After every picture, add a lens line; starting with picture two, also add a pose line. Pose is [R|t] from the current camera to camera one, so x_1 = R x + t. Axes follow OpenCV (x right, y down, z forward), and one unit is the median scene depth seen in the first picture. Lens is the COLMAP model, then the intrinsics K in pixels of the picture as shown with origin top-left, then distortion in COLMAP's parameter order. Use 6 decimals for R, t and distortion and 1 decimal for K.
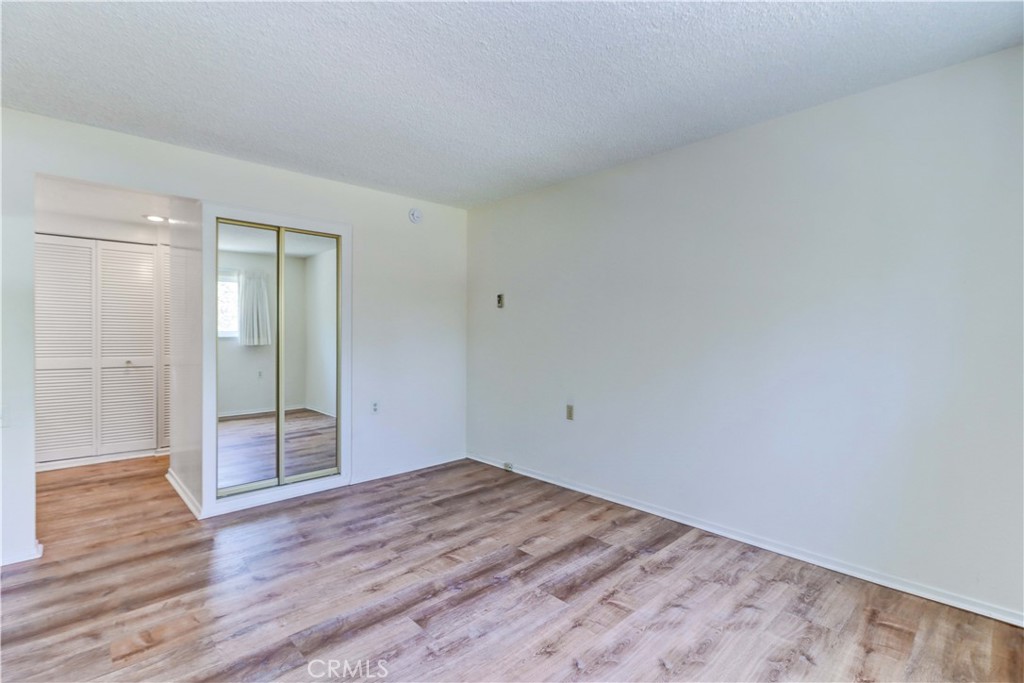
lens RADIAL K [[472.3, 0, 507.0], [0, 472.3, 324.9], [0, 0, 1]] dist [0.020364, -0.012699]
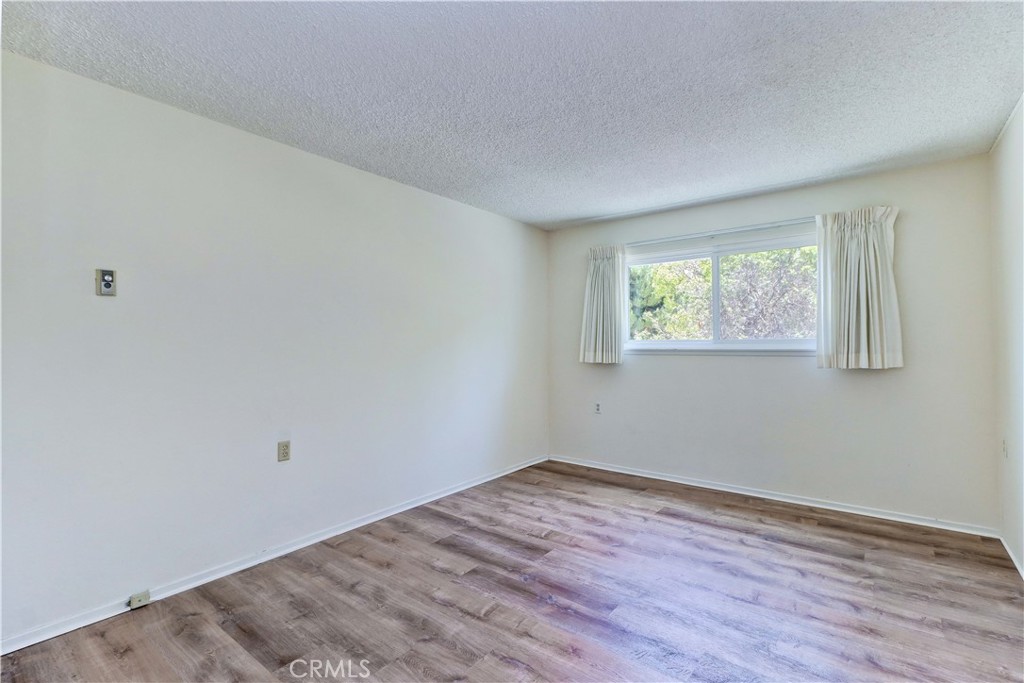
lens RADIAL K [[472.3, 0, 522.1], [0, 472.3, 341.3], [0, 0, 1]] dist [0.020364, -0.012699]
pose [[-0.169992, 0.008627, 0.985408, -0.947557], [-0.010914, 0.999884, -0.010637, 0.019837], [-0.985385, -0.012563, -0.169878, 1.074937]]
